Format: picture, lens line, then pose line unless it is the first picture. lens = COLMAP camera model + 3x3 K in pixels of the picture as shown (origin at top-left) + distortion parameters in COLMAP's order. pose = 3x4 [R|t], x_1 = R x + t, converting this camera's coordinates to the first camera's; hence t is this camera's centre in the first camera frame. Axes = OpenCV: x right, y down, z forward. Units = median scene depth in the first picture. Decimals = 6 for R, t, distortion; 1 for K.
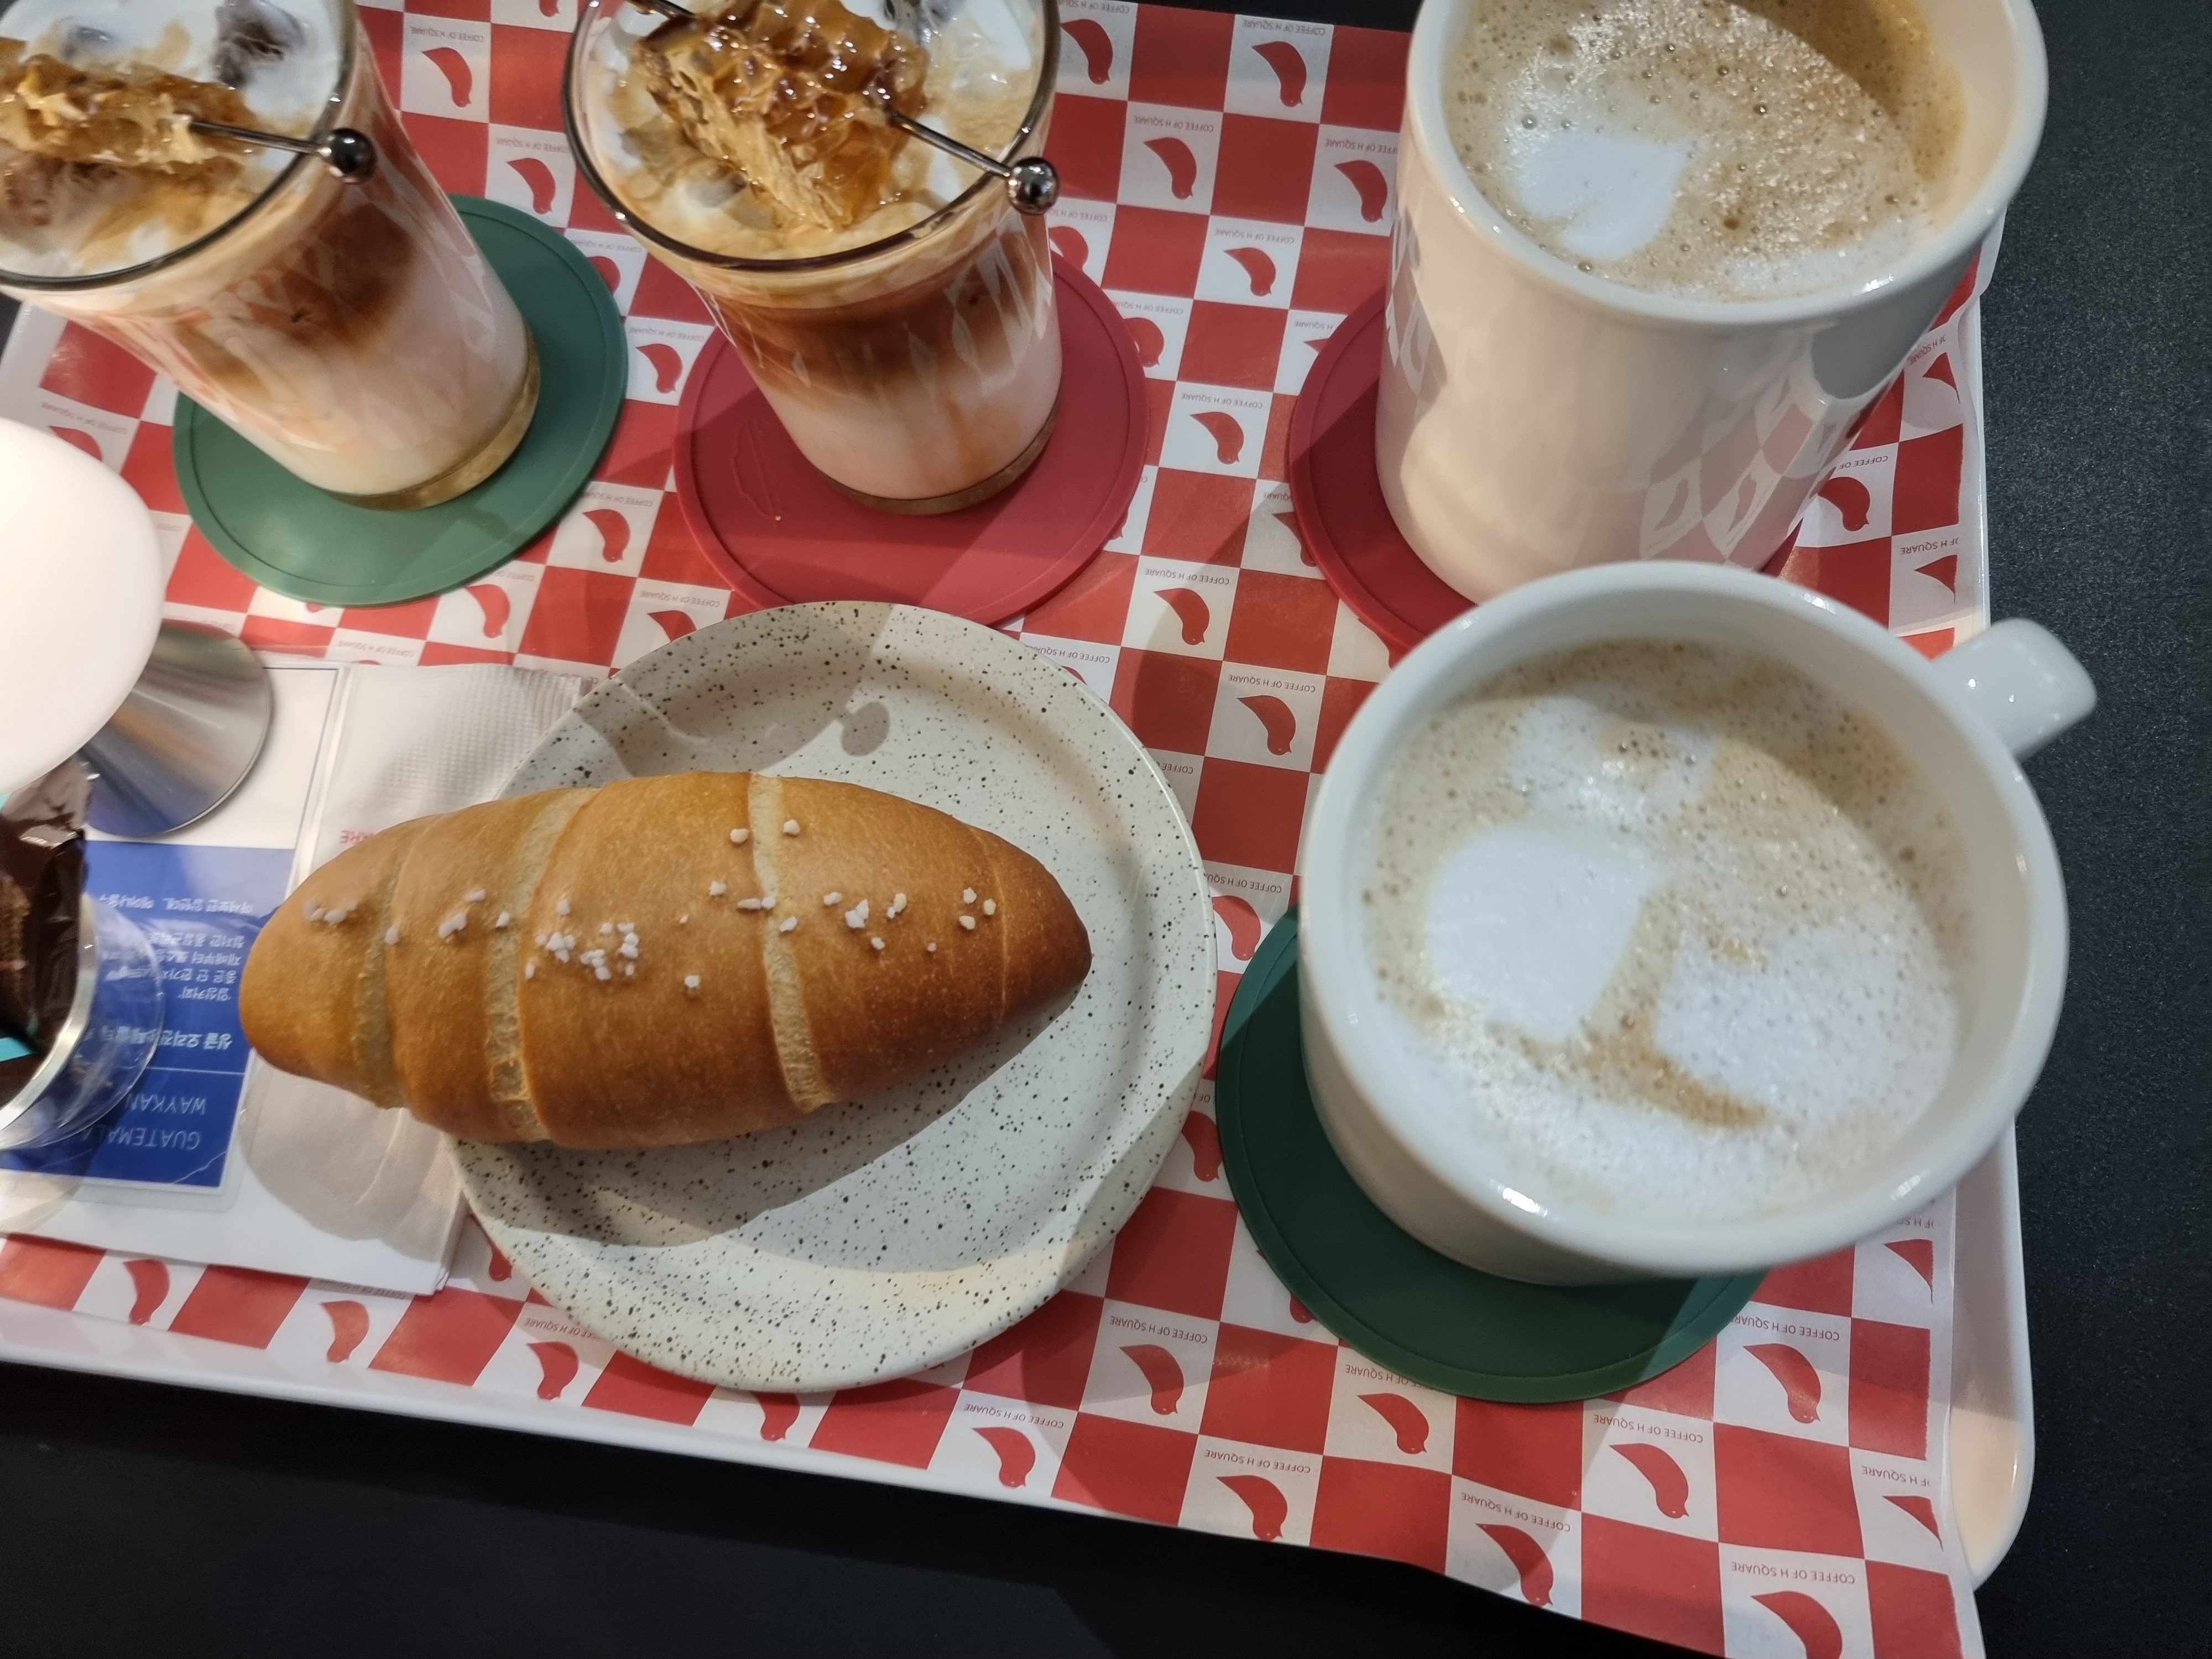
lens RADIAL K [[1592.6, 0, 1122.5], [0, 1592.6, 832.0], [0, 0, 1]] dist [0.047660, -0.049290]
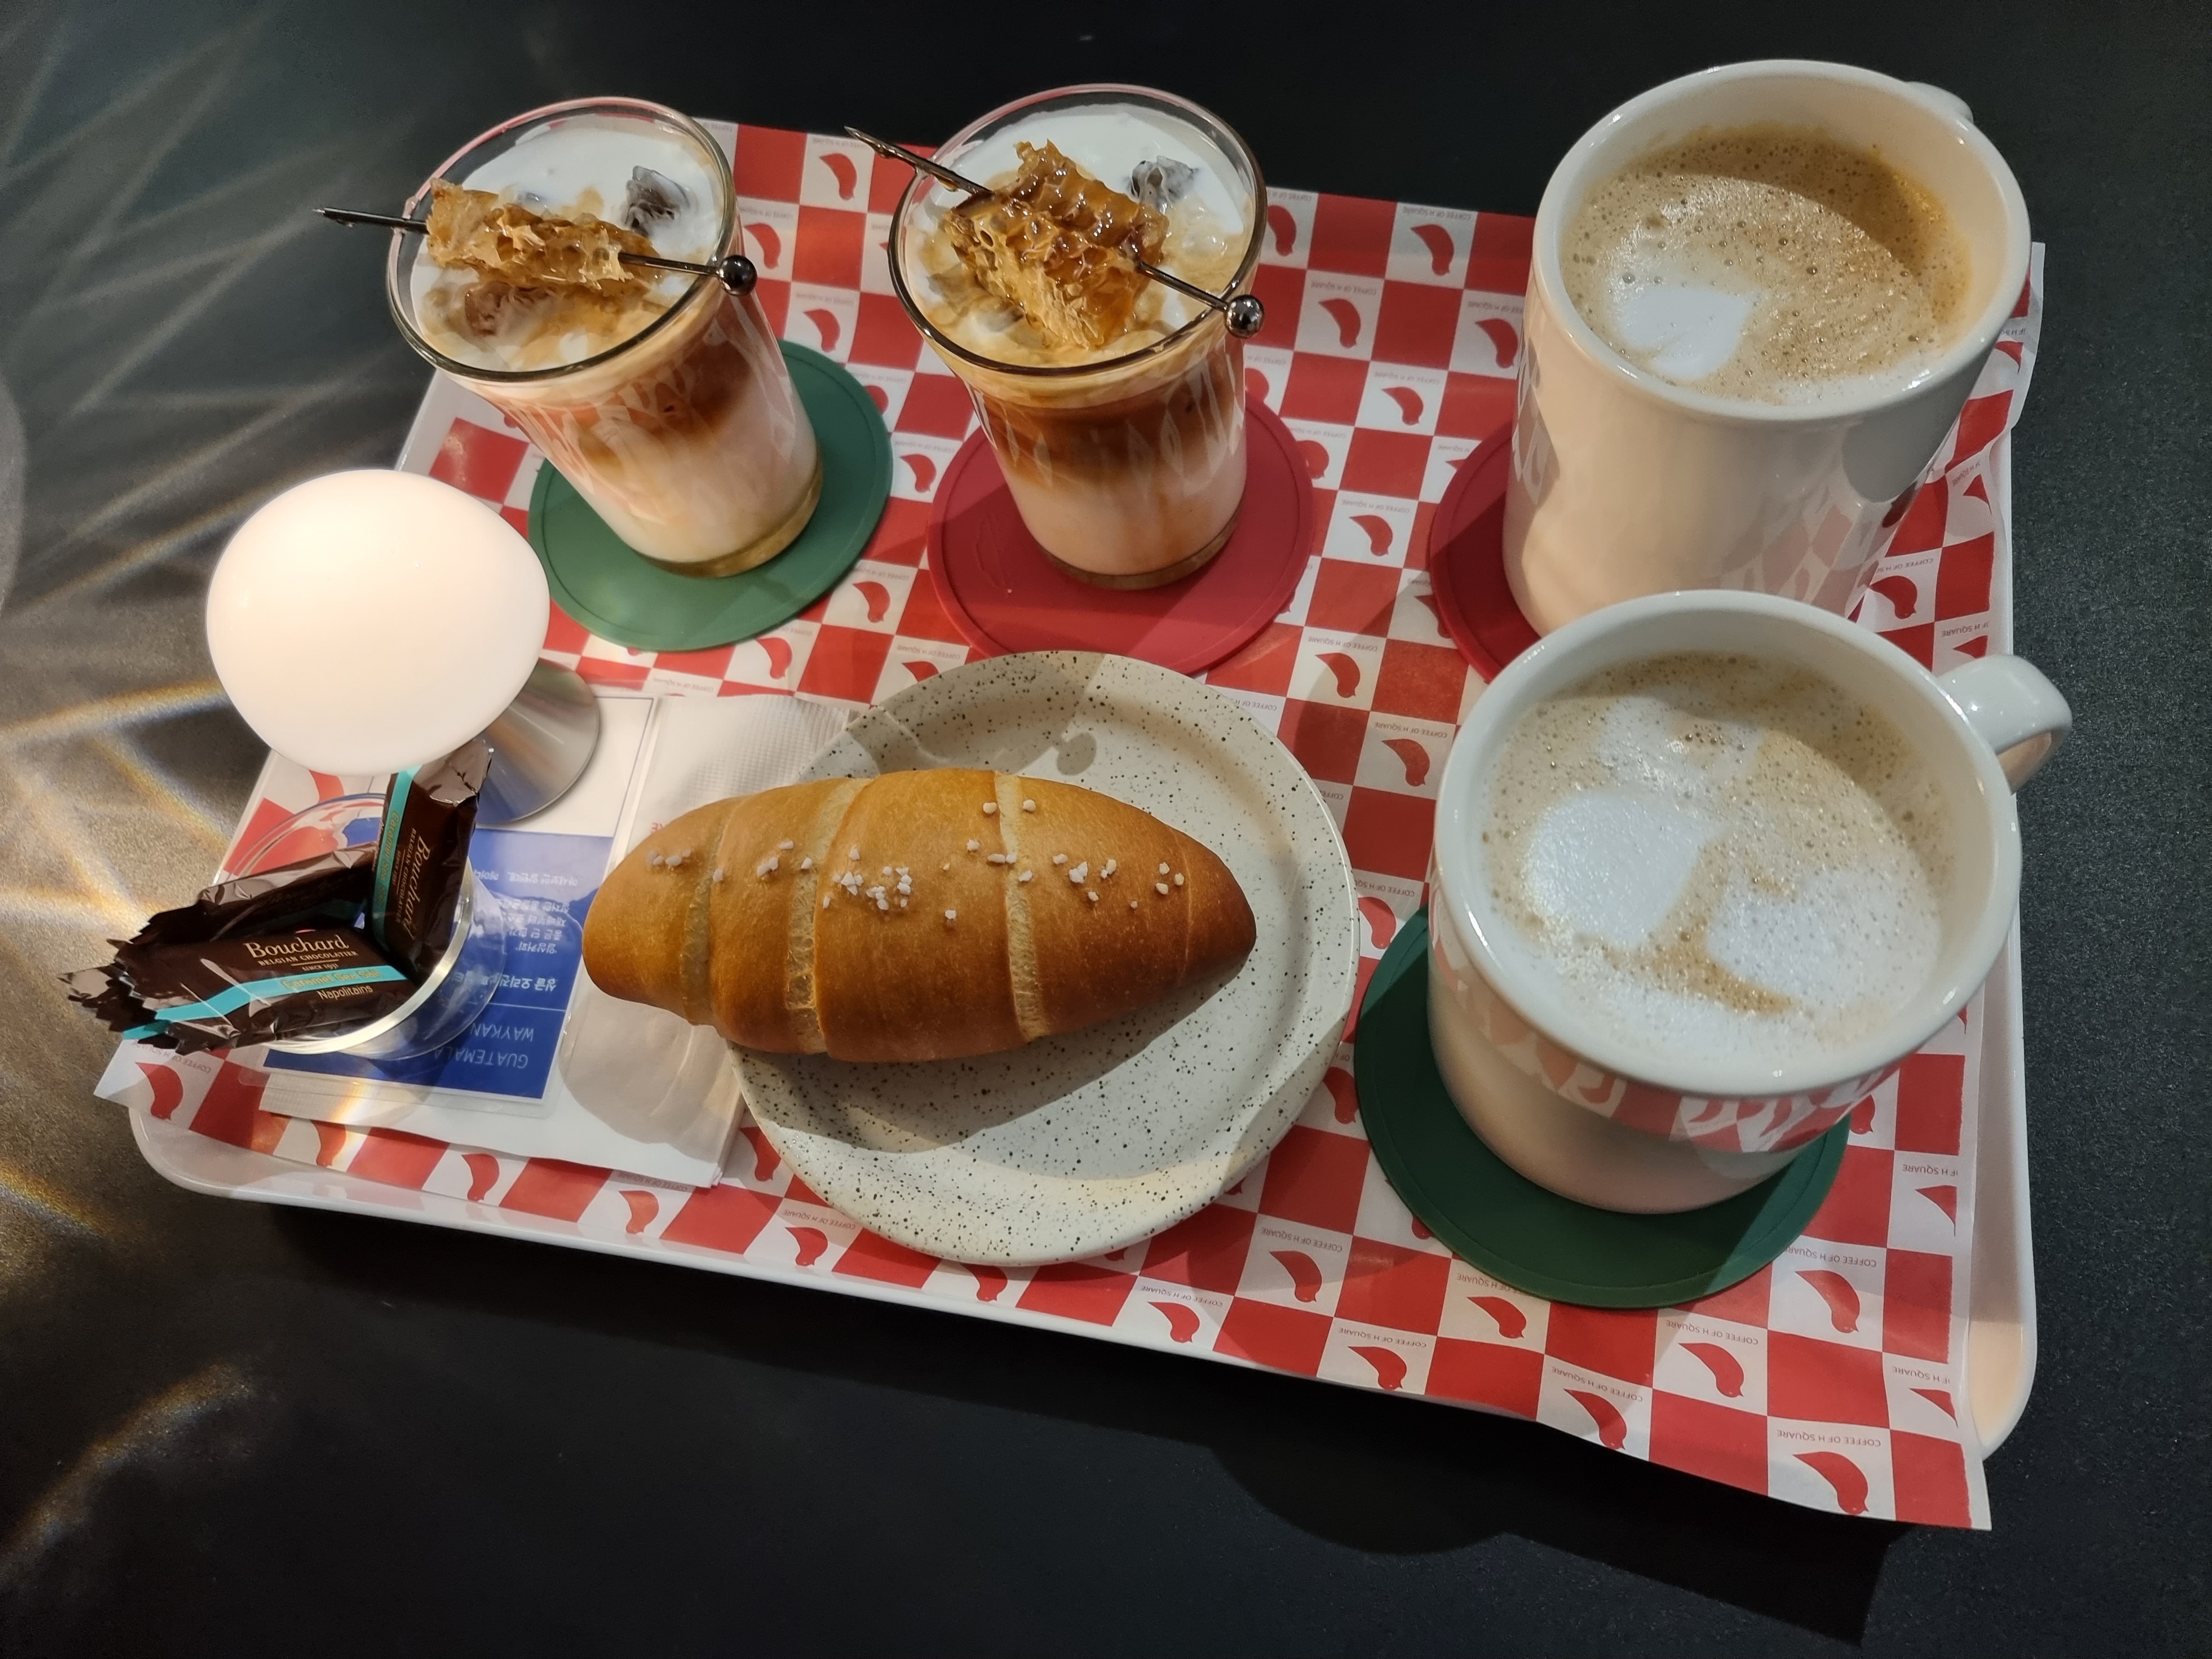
lens RADIAL K [[1592.6, 0, 1149.9], [0, 1592.6, 869.4], [0, 0, 1]] dist [0.047660, -0.049290]
pose [[0.997424, 0.039332, -0.059989, -0.031827], [-0.044574, 0.995061, -0.088698, 0.149696], [0.056204, 0.091143, 0.994250, -0.240365]]
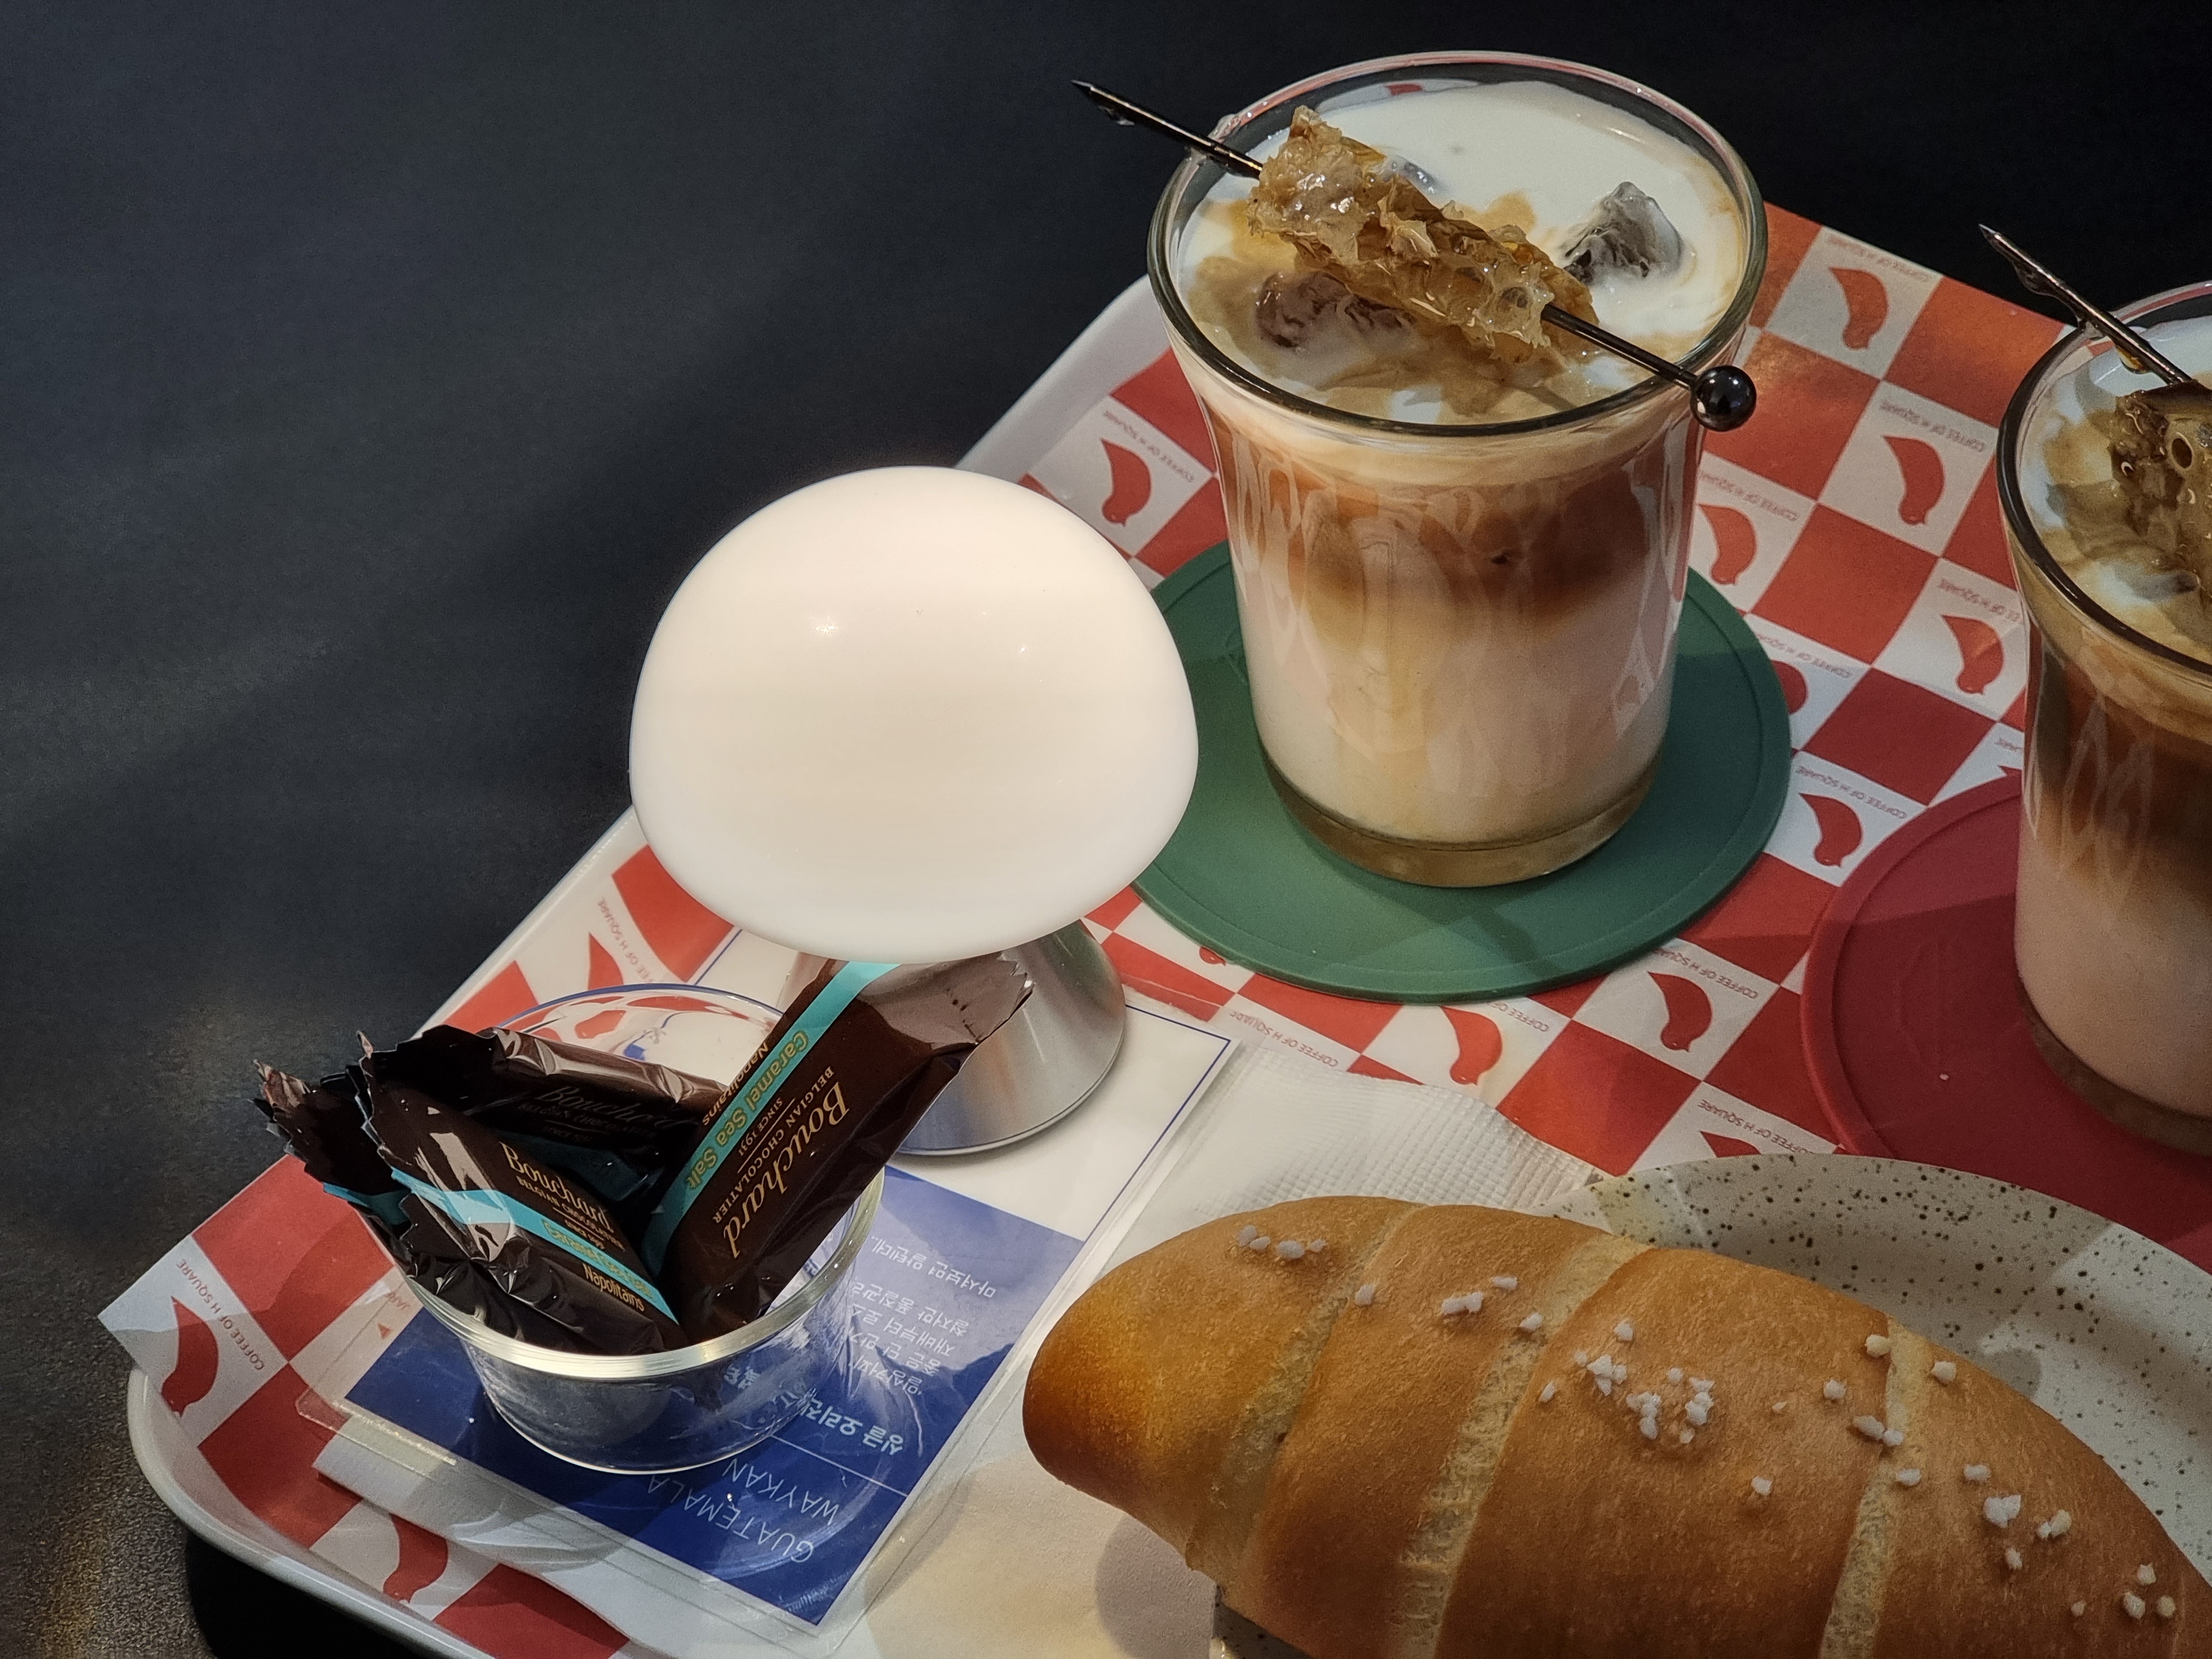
lens RADIAL K [[4536.6, 0, 1100.7], [0, 4536.6, 811.6], [0, 0, 1]] dist [-0.051622, 0.000000]
pose [[0.904500, 0.334337, -0.264762, -0.096055], [-0.414783, 0.834015, -0.363832, 0.628086], [0.099173, 0.438905, 0.893044, -0.845628]]
